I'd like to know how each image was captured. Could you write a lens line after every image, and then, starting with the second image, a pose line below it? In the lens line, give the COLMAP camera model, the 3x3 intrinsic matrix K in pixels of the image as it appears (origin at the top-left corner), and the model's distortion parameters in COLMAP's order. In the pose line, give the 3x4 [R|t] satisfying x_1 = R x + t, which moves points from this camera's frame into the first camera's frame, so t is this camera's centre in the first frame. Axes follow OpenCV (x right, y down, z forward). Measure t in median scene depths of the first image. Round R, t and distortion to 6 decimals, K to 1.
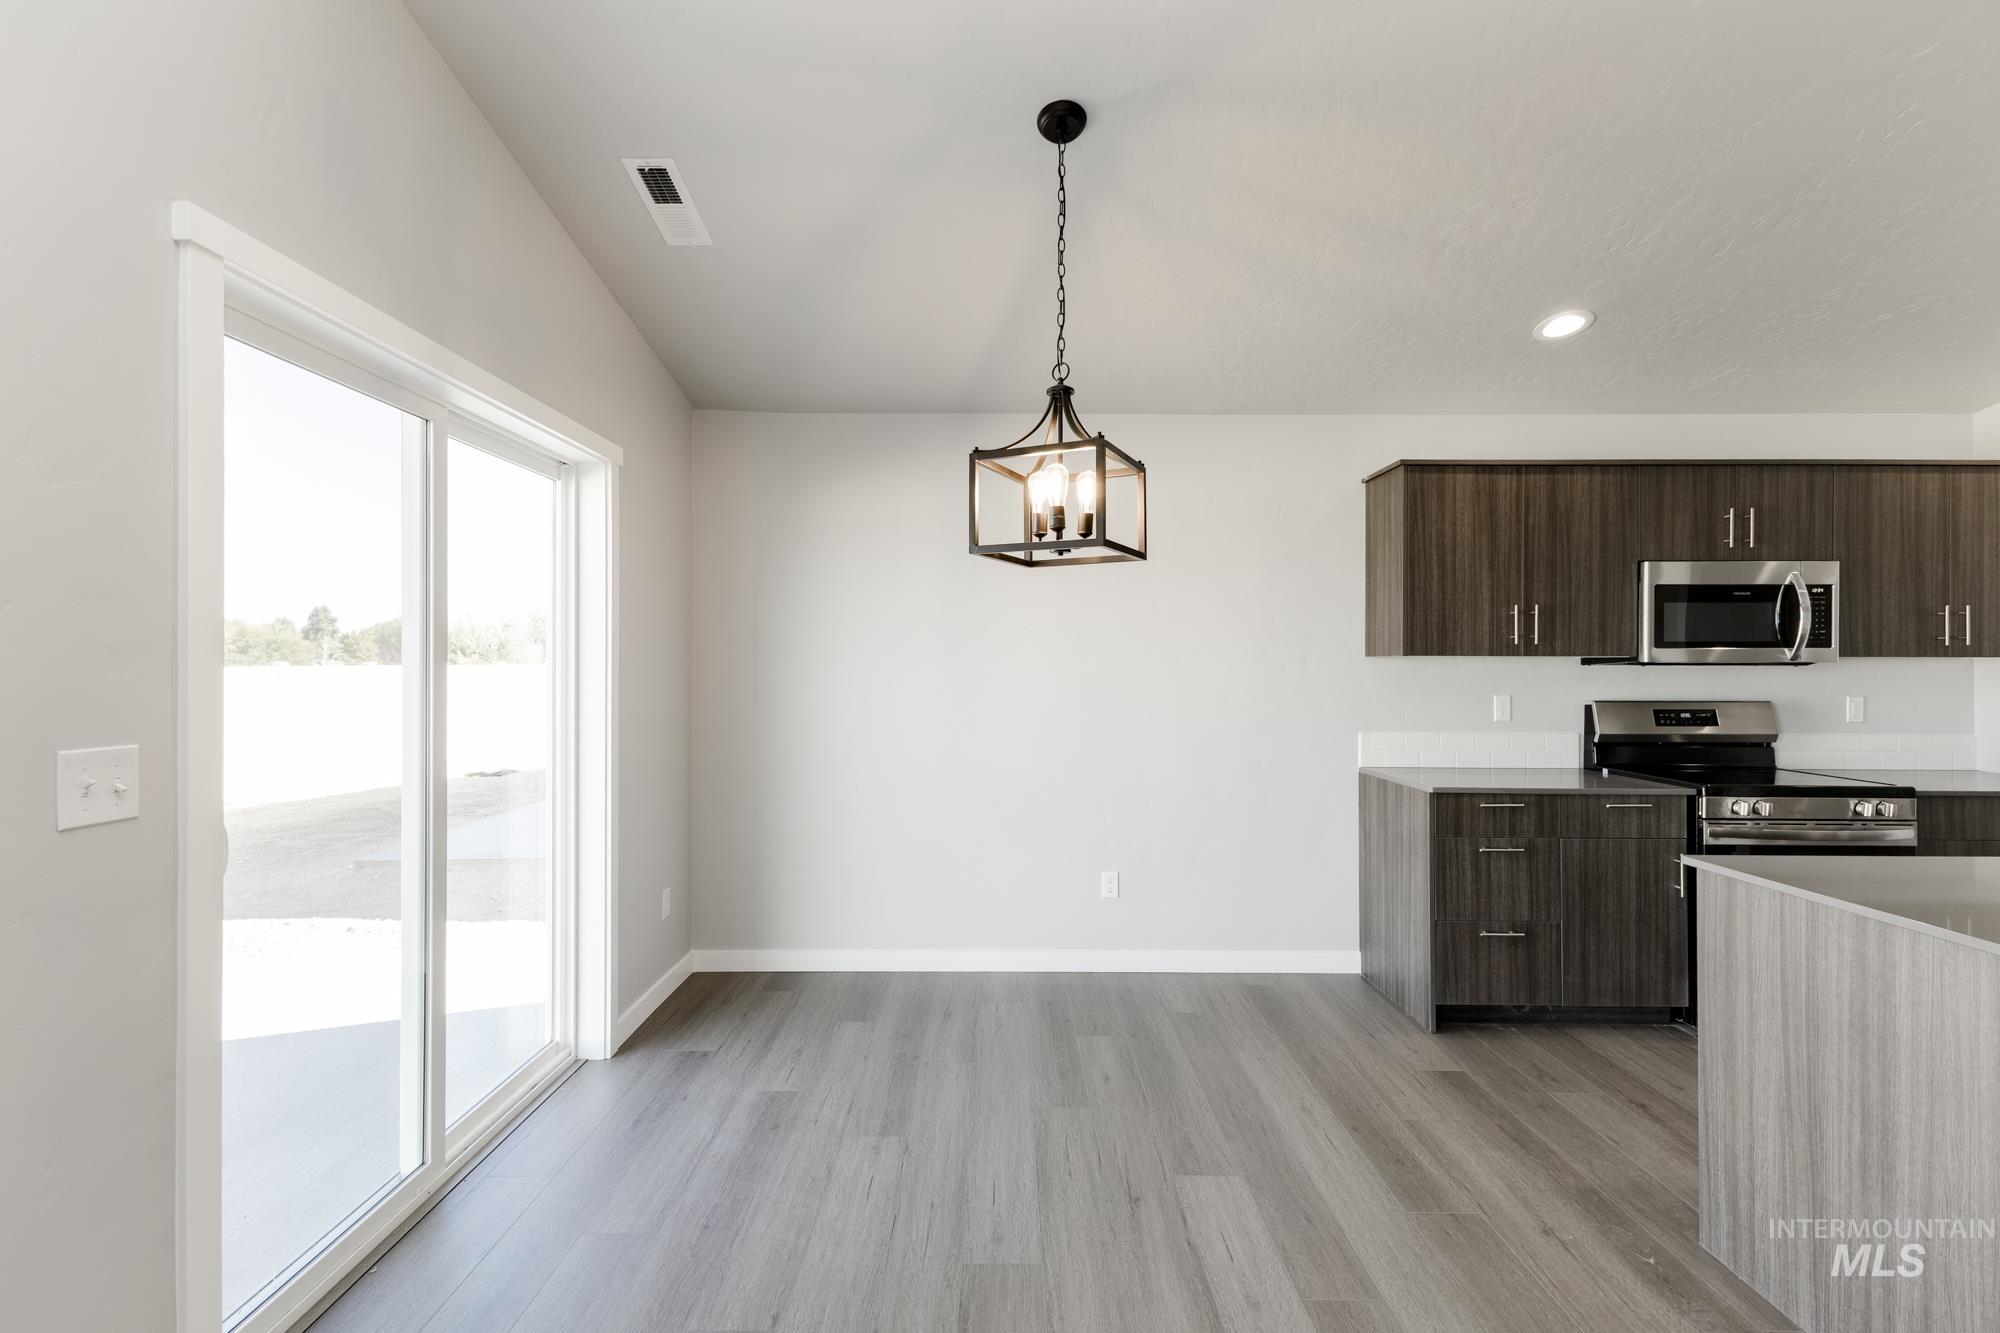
lens RADIAL K [[859.0, 0, 1000.9], [0, 859.0, 661.2], [0, 0, 1]] dist [0.015589, -0.006104]
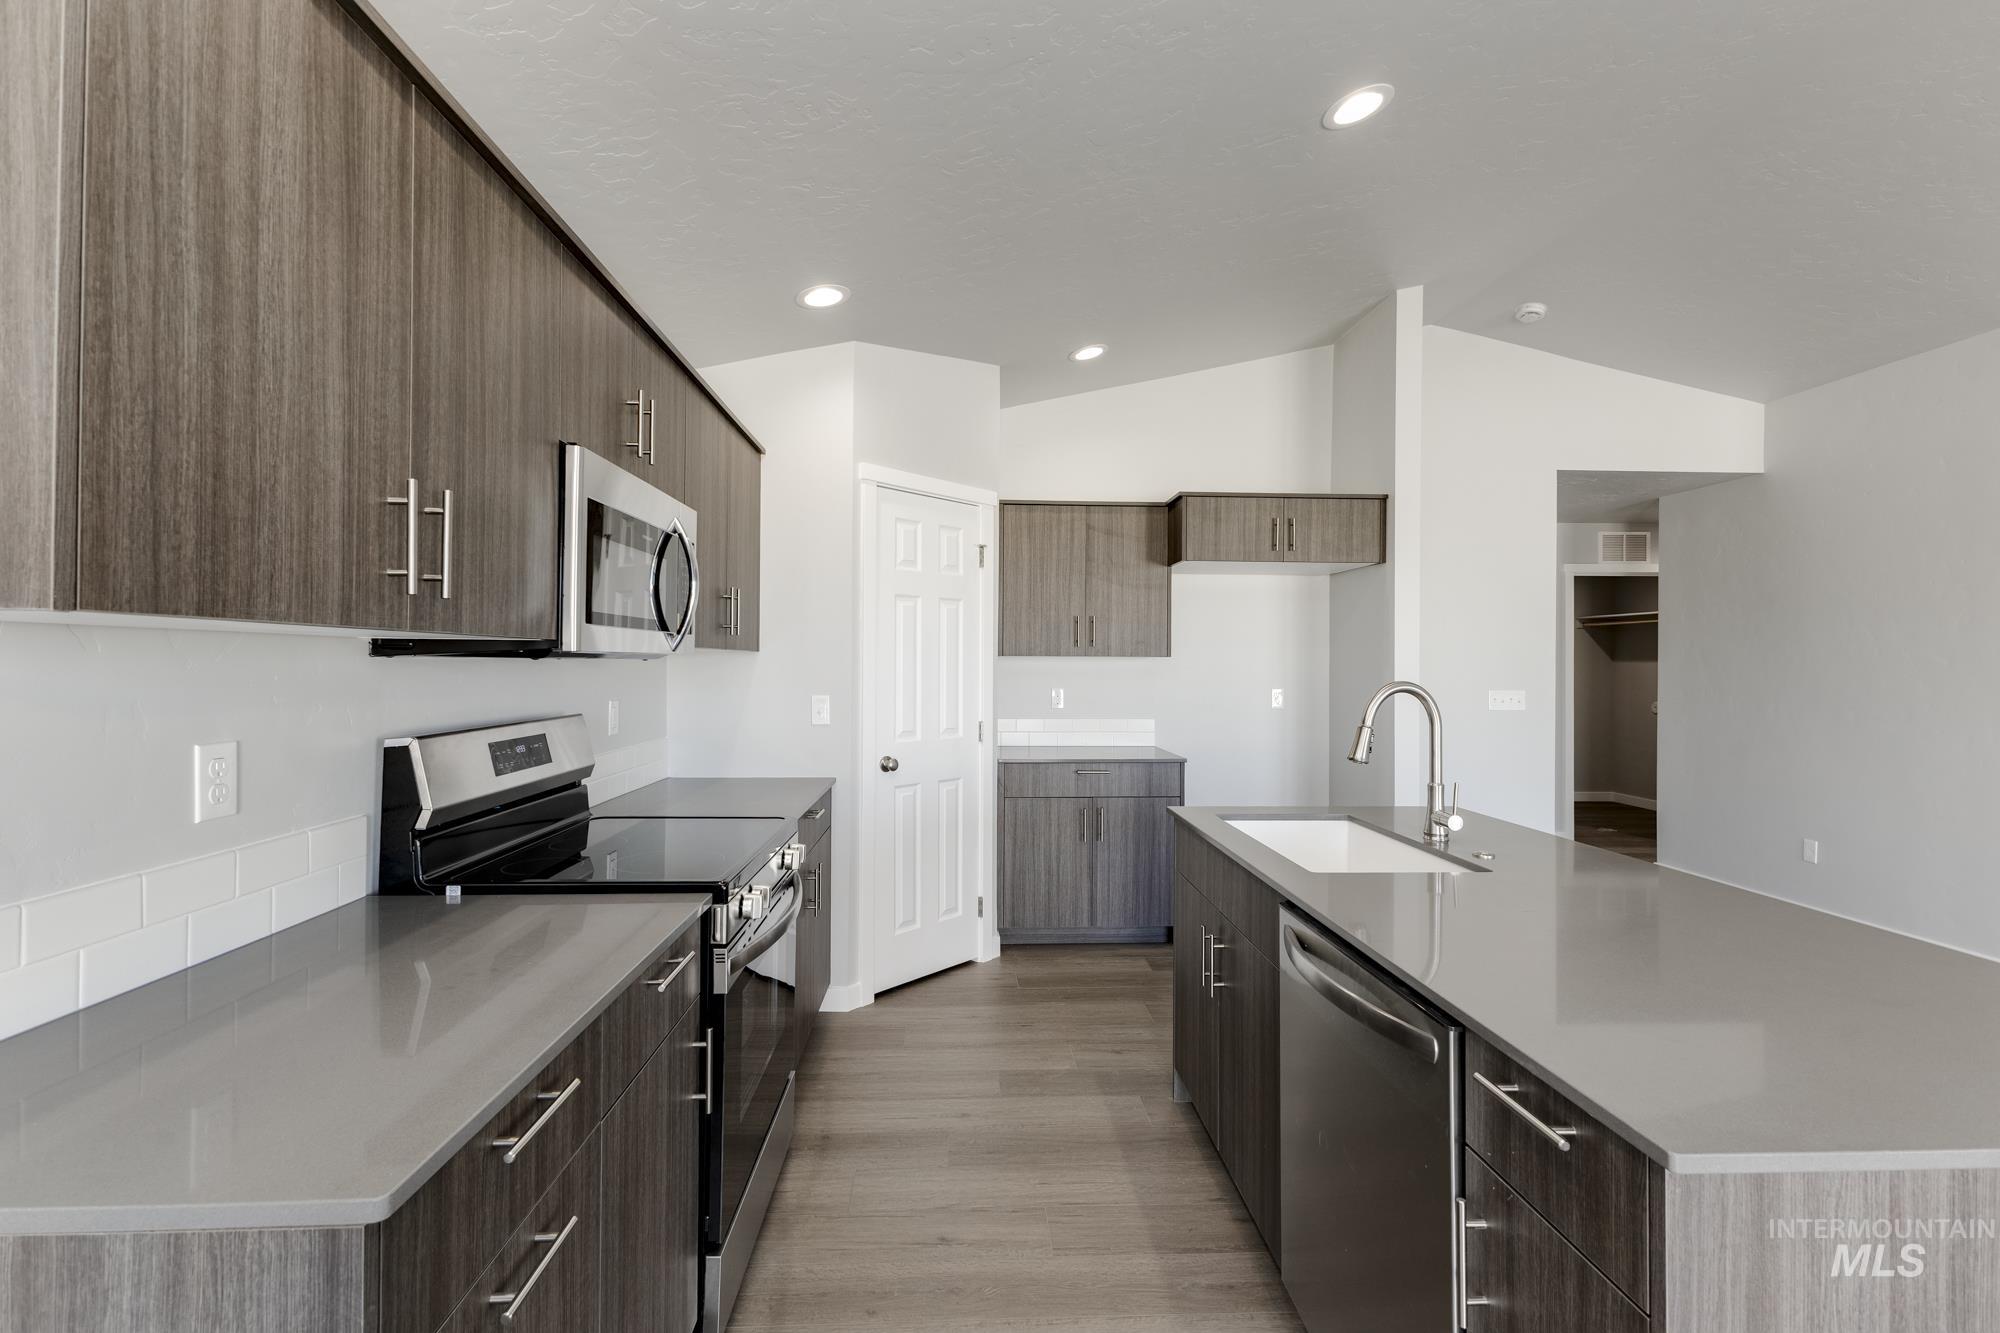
lens RADIAL K [[873.0, 0, 999.7], [0, 873.0, 663.0], [0, 0, 1]] dist [0.007730, 0.000119]
pose [[-0.055879, -0.002253, 0.998435, 0.238361], [-0.009324, 0.999955, 0.001734, 0.004568], [-0.998394, -0.009212, -0.055898, 0.783408]]
